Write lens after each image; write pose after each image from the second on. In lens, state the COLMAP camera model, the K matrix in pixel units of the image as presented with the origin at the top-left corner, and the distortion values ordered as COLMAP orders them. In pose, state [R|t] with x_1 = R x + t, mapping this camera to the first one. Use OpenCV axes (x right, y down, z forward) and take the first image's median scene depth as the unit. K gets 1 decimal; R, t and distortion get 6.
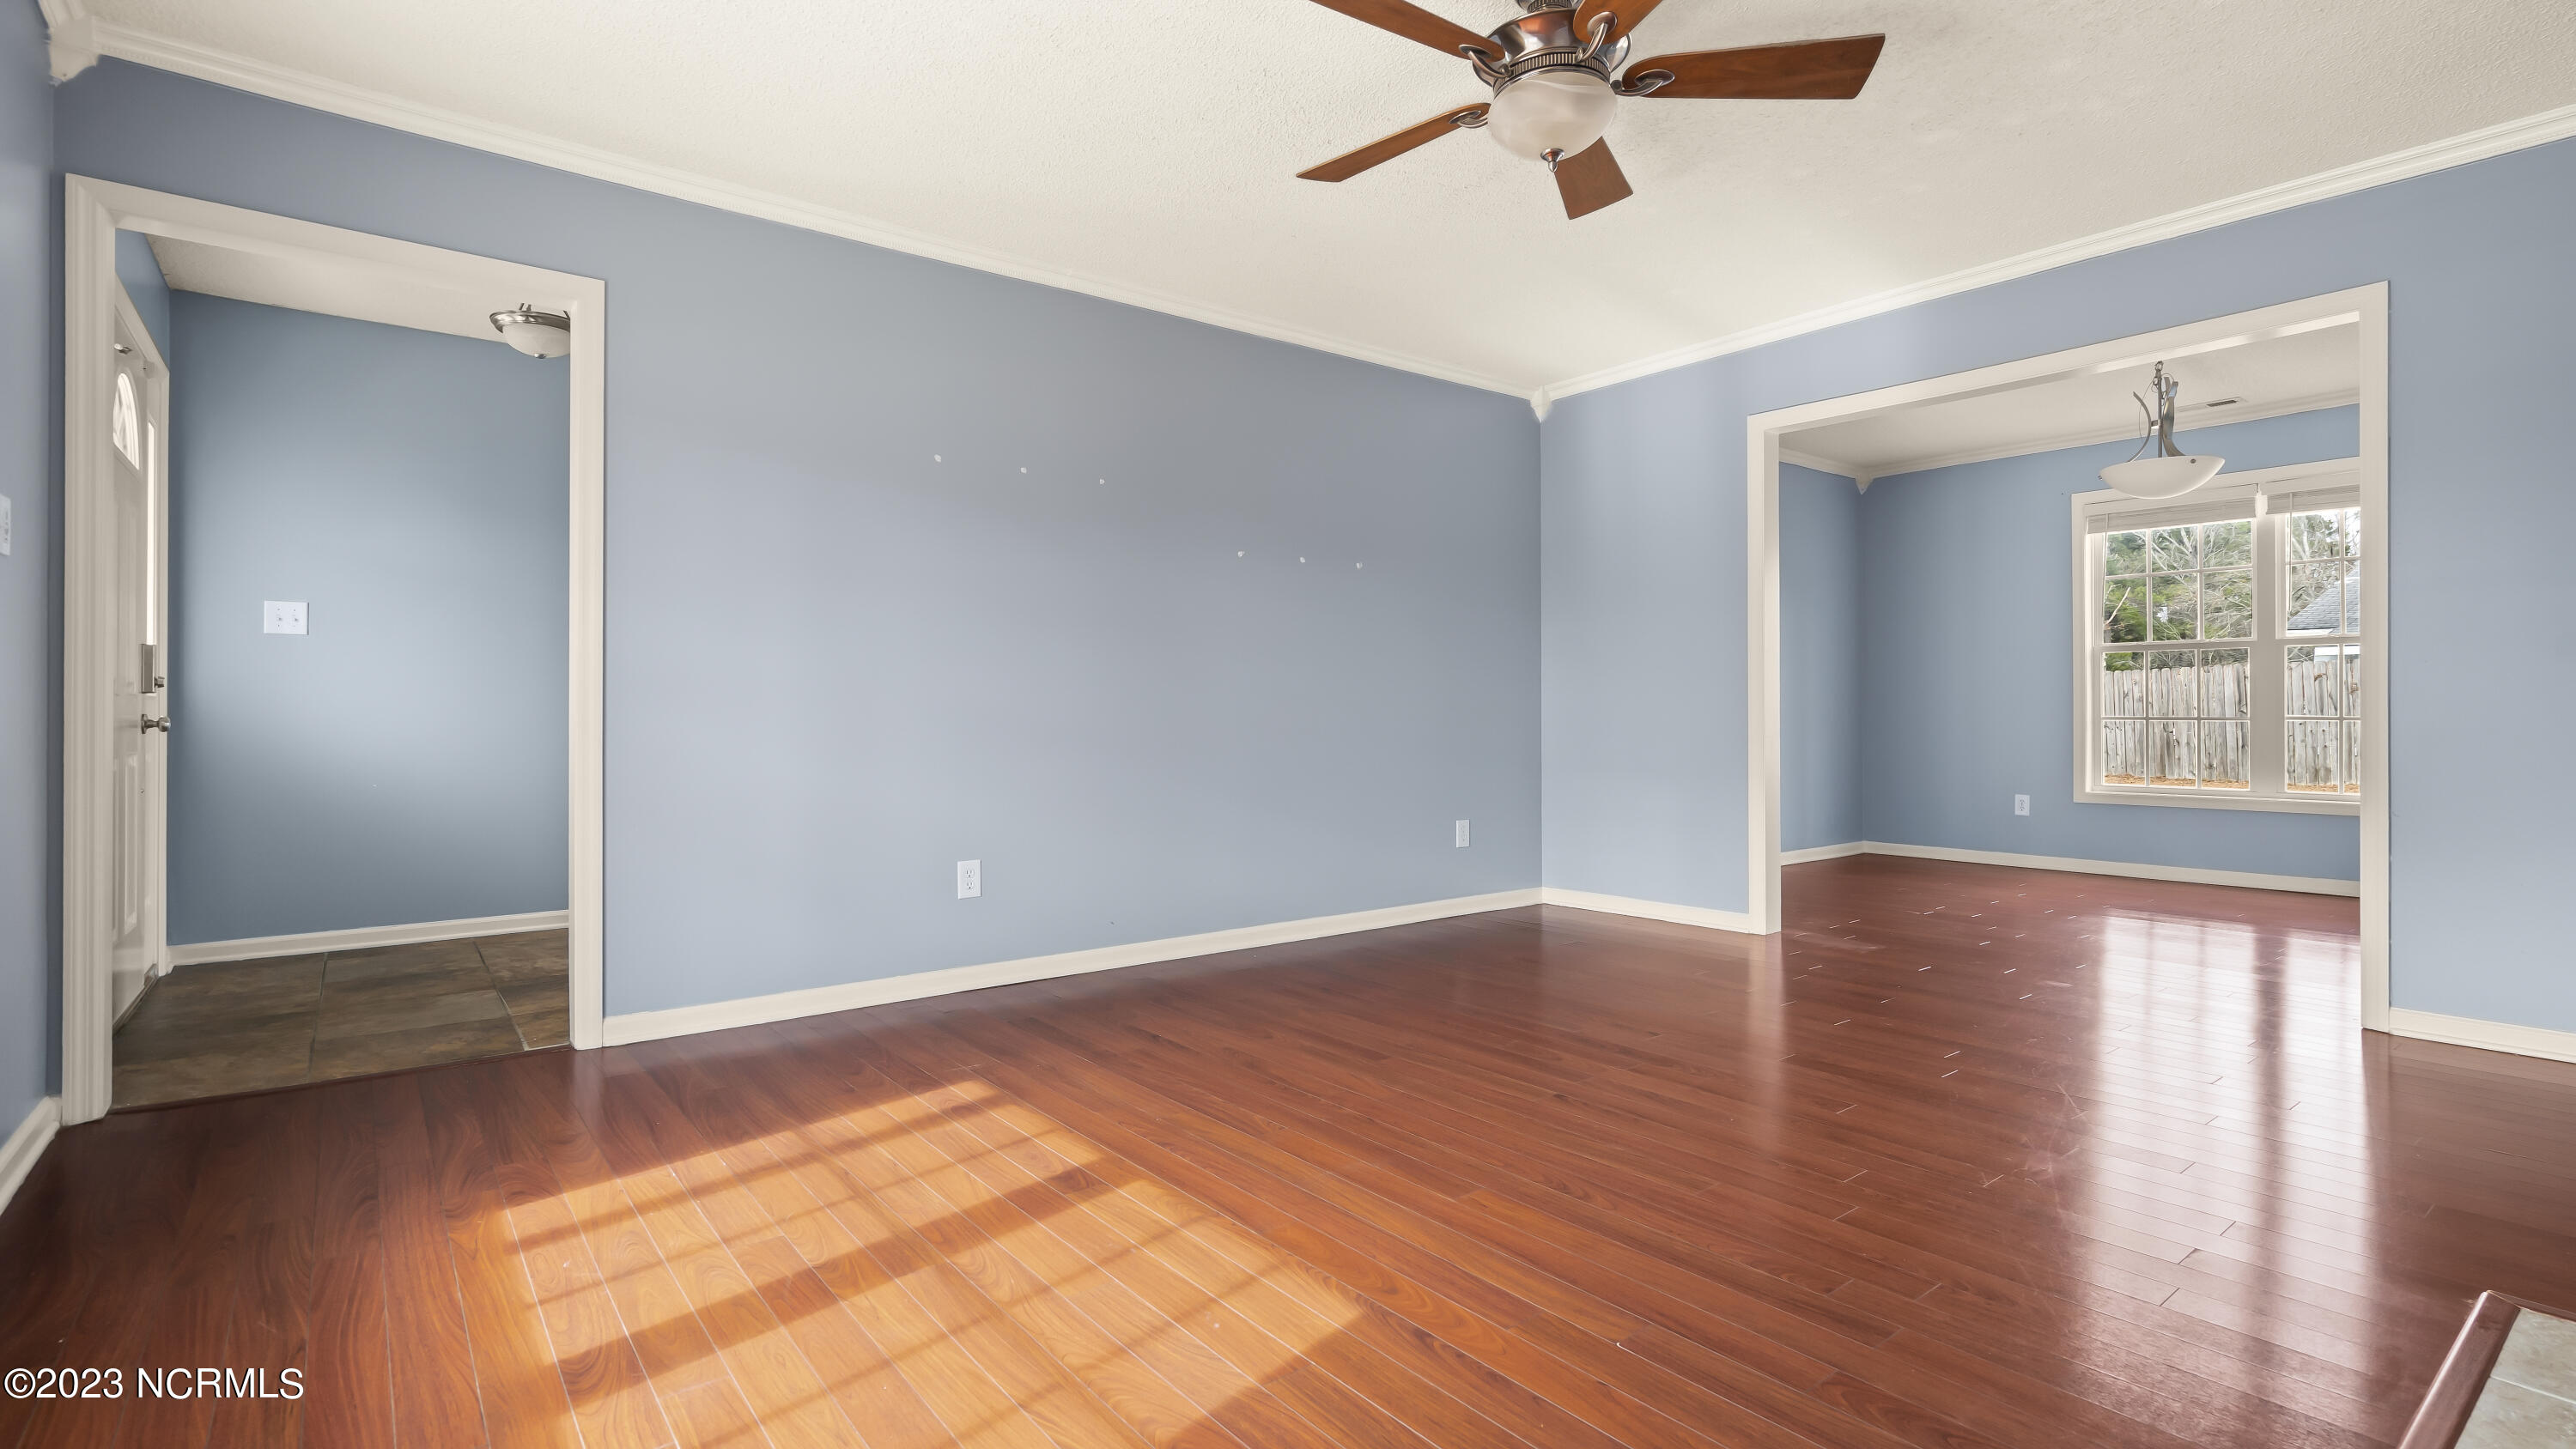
lens RADIAL K [[1207.5, 0, 1305.9], [0, 1207.5, 708.1], [0, 0, 1]] dist [-0.000501, 0.001614]
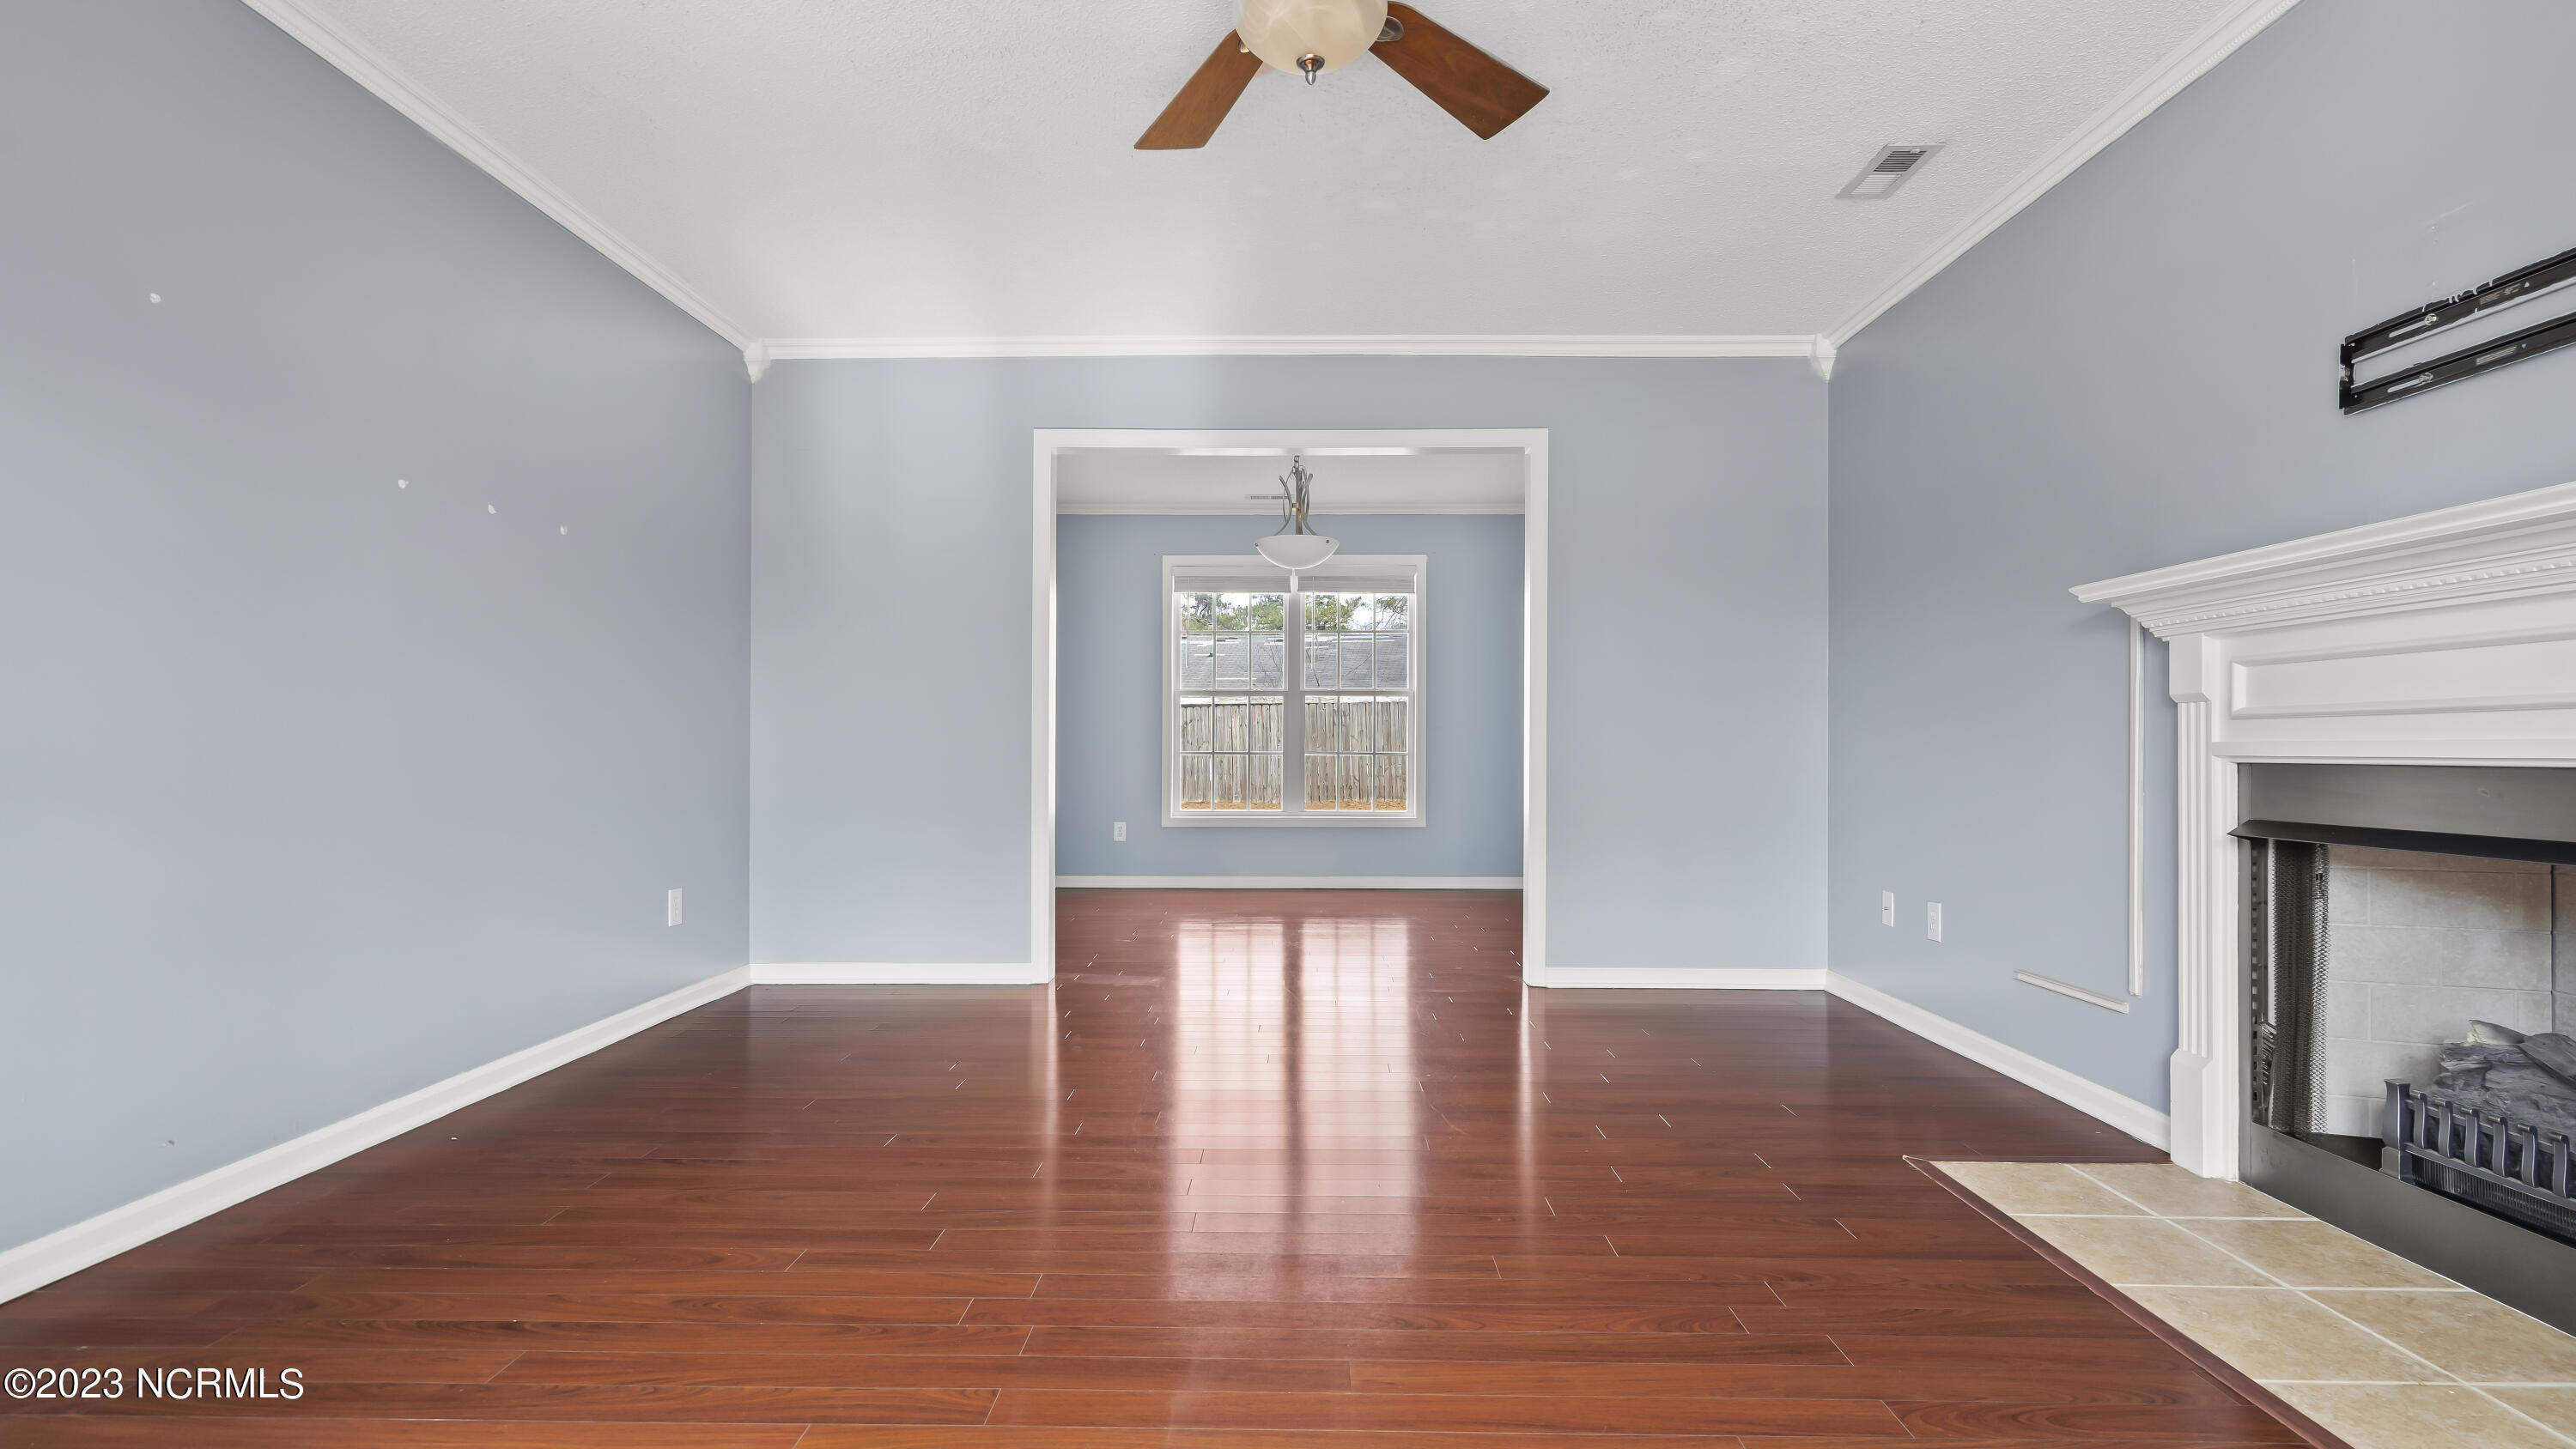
lens RADIAL K [[1207.5, 0, 1287.2], [0, 1207.5, 739.6], [0, 0, 1]] dist [-0.000501, 0.001614]
pose [[0.637589, 0.008347, 0.770331, -0.218316], [-0.006330, 0.999964, -0.005596, 0.001835], [-0.770351, -0.001308, 0.637619, 0.246249]]
